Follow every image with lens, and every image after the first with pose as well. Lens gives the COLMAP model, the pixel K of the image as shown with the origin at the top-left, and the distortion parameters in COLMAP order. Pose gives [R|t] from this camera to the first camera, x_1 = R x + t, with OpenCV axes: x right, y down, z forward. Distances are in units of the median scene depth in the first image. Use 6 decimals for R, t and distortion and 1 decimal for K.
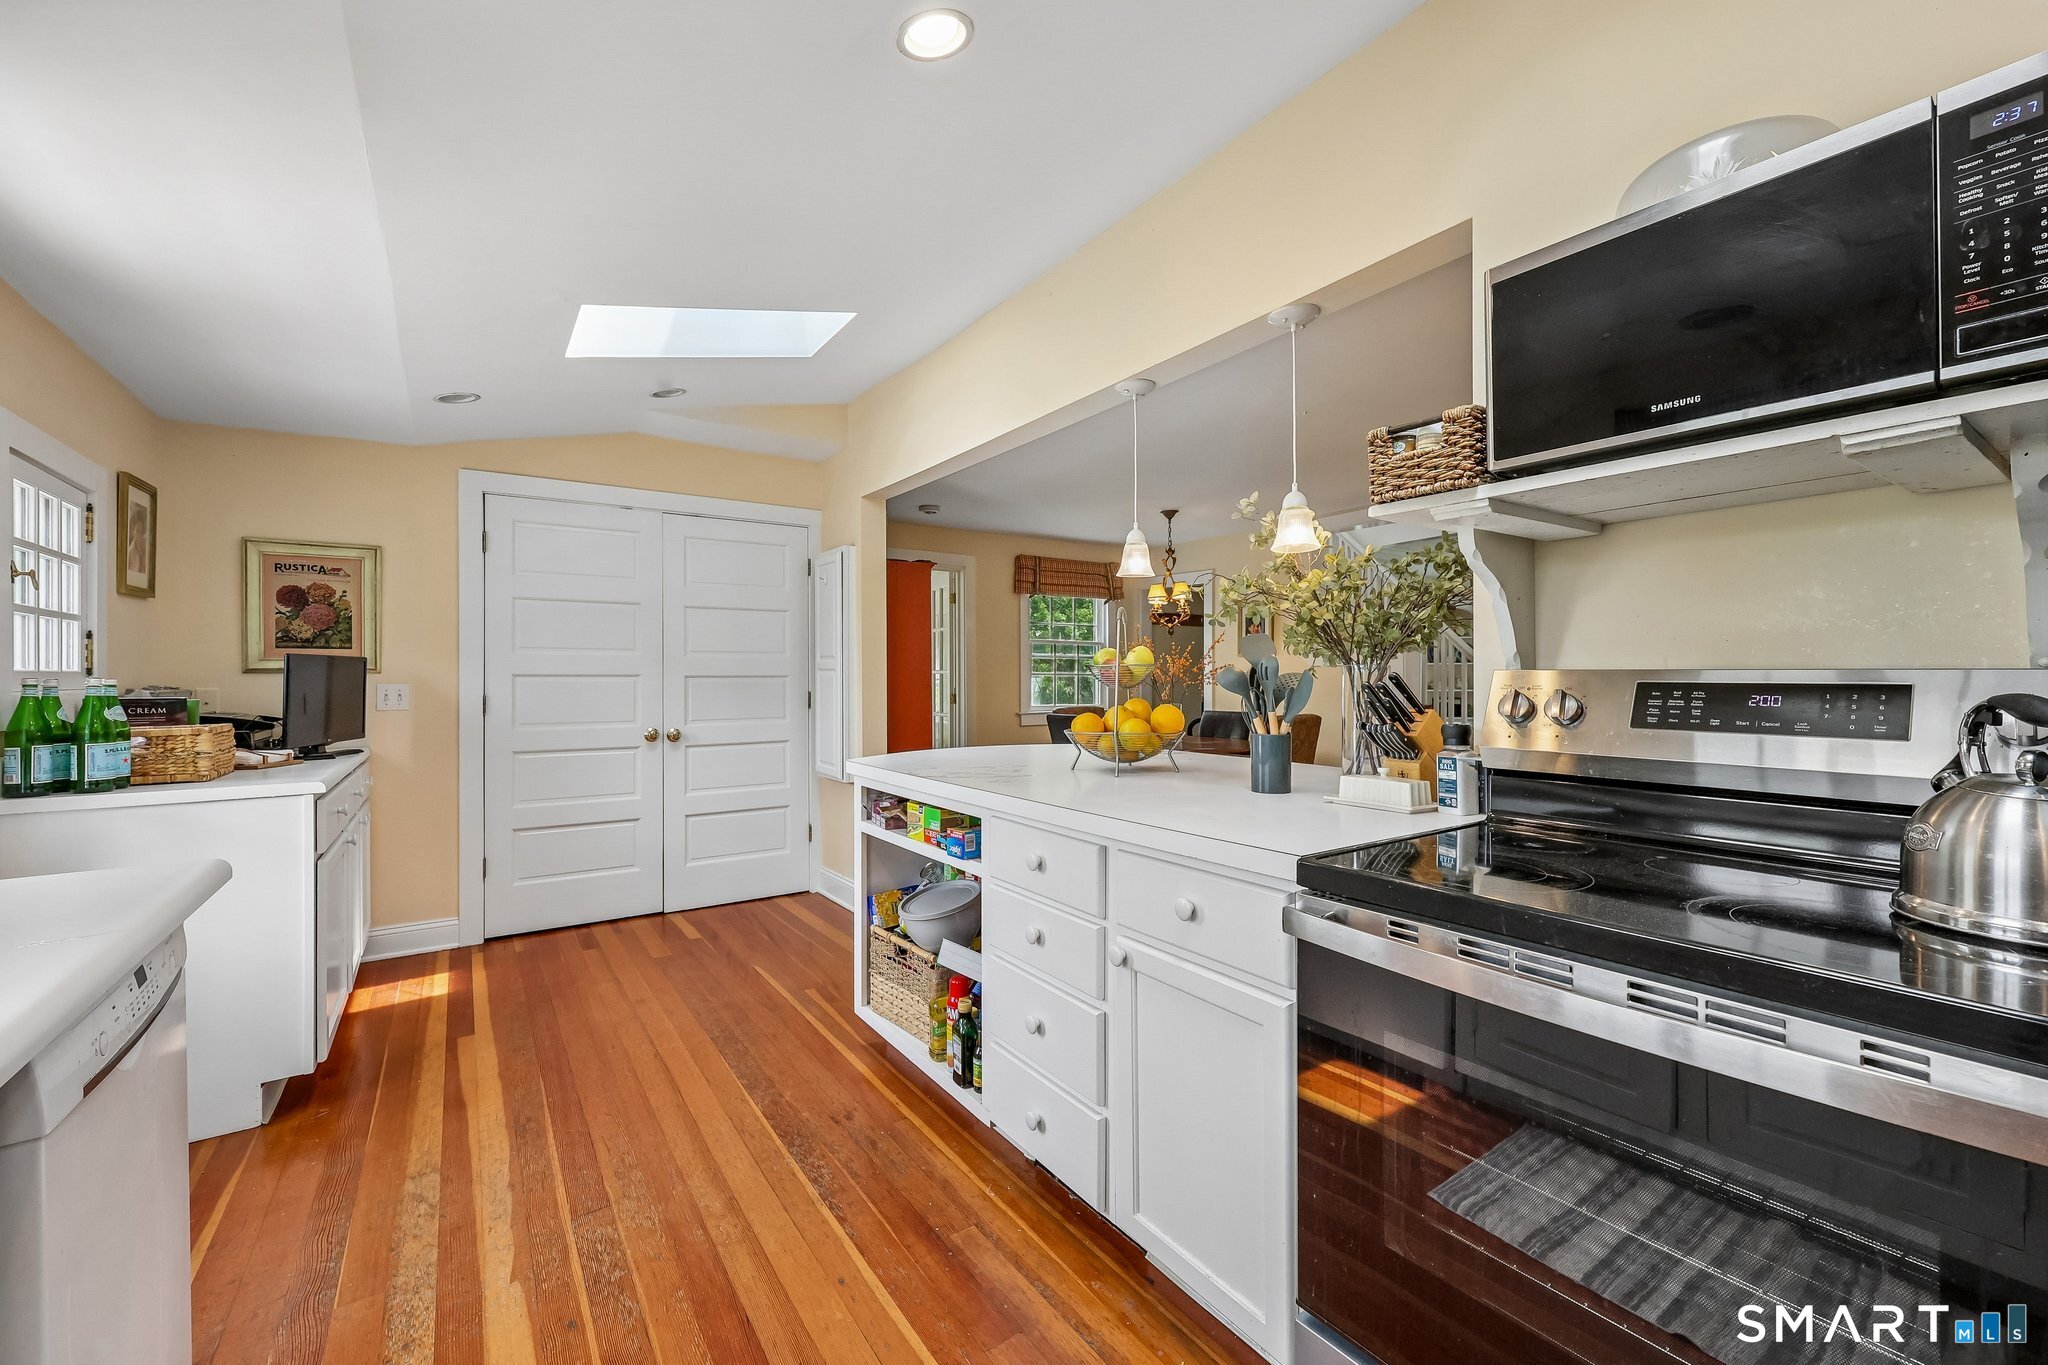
lens RADIAL K [[828.2, 0, 1030.1], [0, 828.2, 673.5], [0, 0, 1]] dist [0.004242, -0.000371]
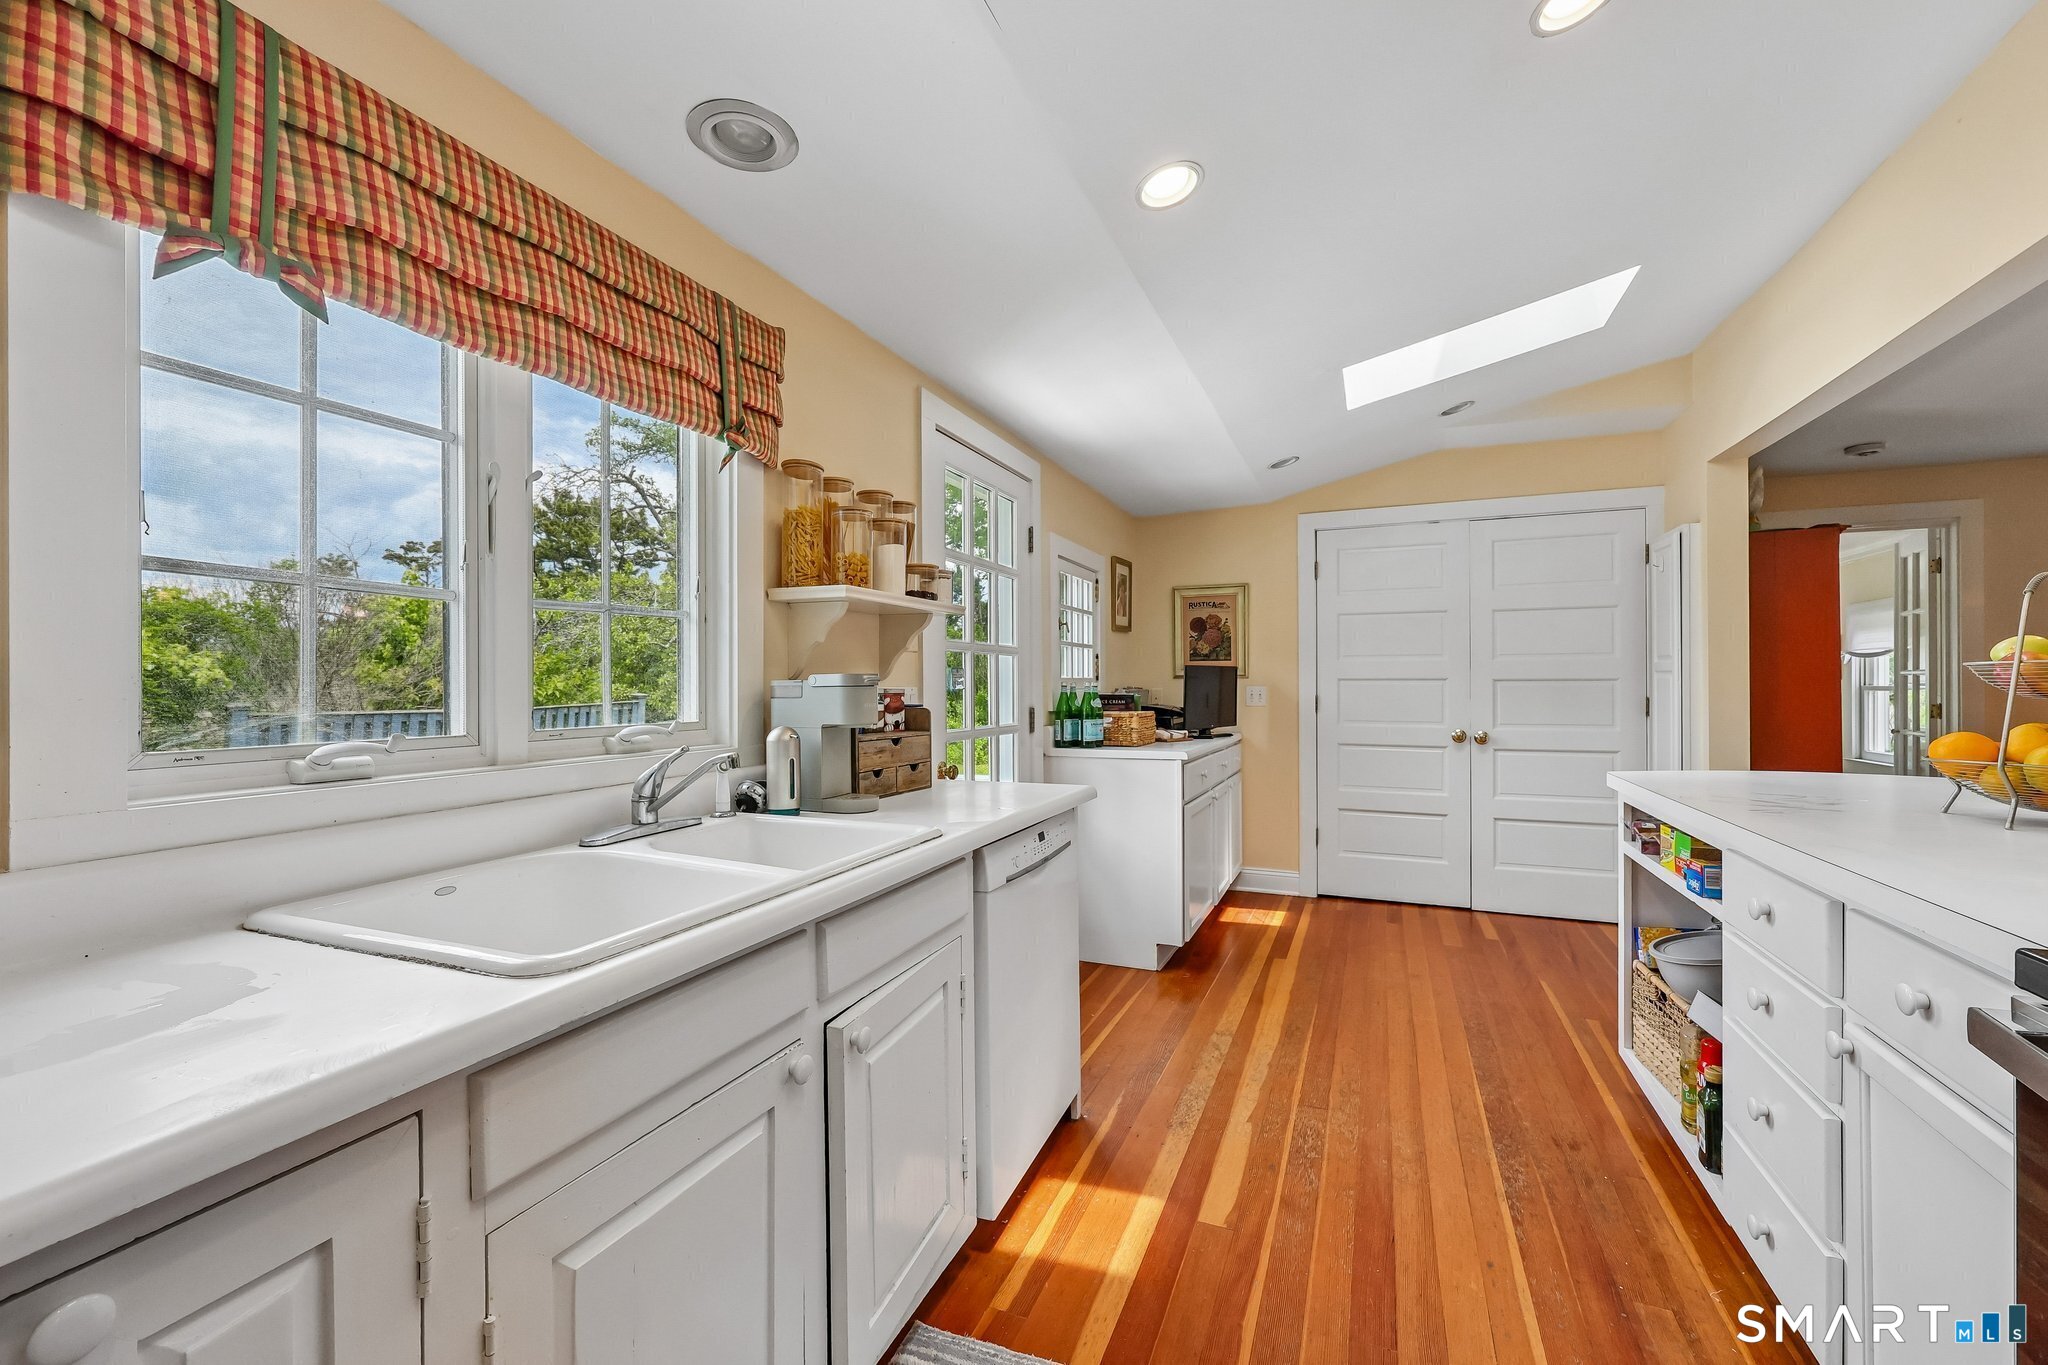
lens RADIAL K [[828.2, 0, 1035.1], [0, 828.2, 688.7], [0, 0, 1]] dist [0.004242, -0.000371]
pose [[0.542559, 0.006006, -0.839996, 0.203226], [0.005176, 0.999932, 0.010493, 0.000859], [0.840002, -0.010041, 0.542491, -0.018240]]
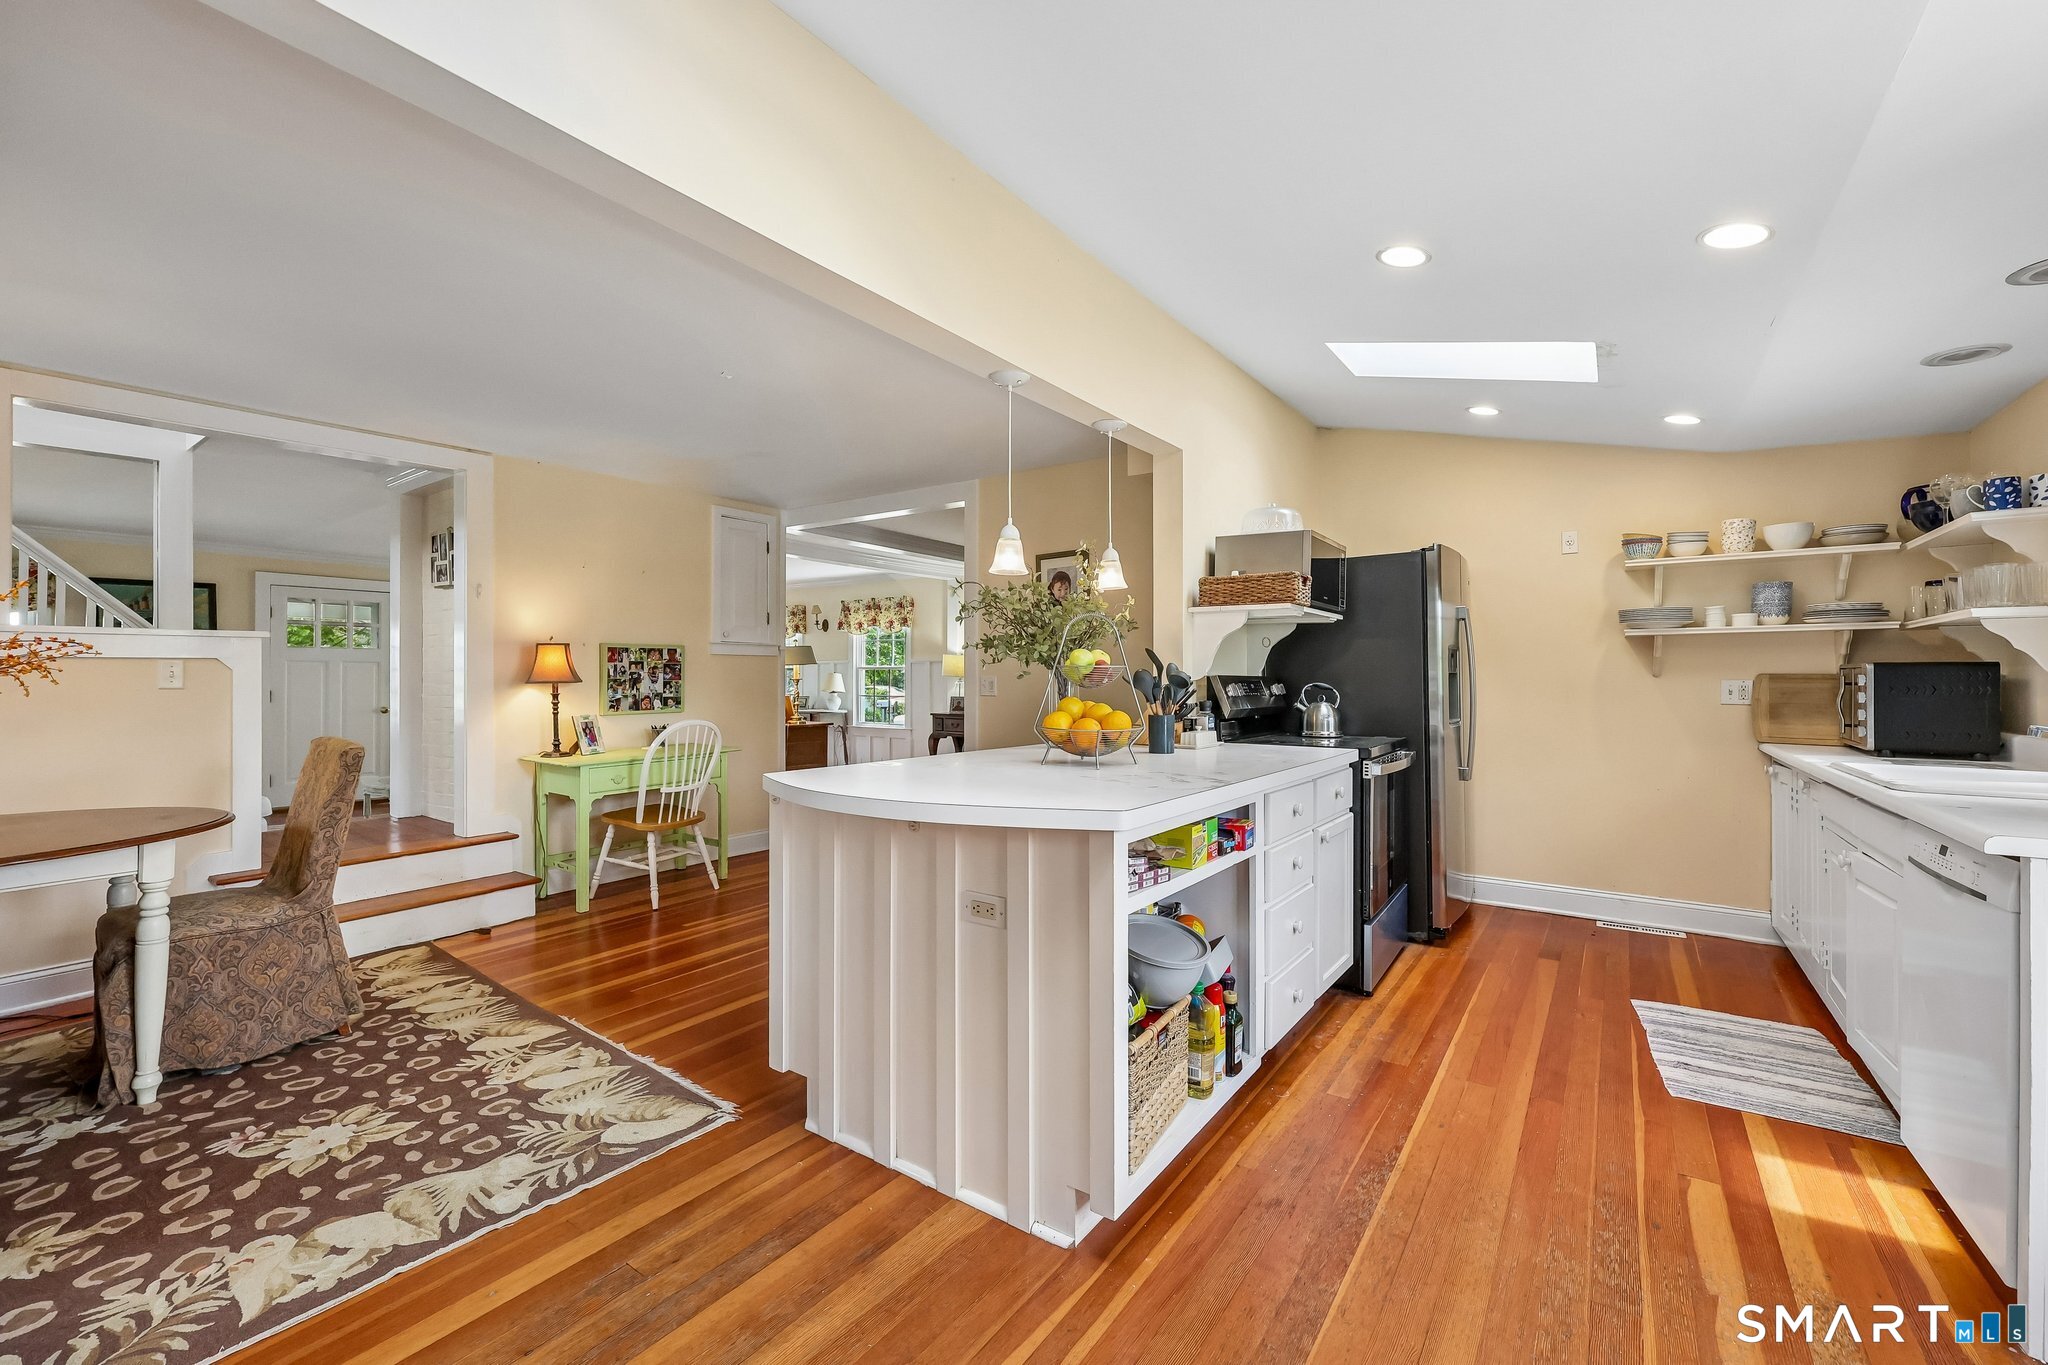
lens RADIAL K [[828.2, 0, 1038.1], [0, 828.2, 676.2], [0, 0, 1]] dist [0.004242, -0.000371]
pose [[-0.347340, 0.003882, 0.937731, -0.779269], [-0.006057, 0.999961, -0.006383, 0.009891], [-0.937720, -0.007897, -0.347303, 1.286040]]
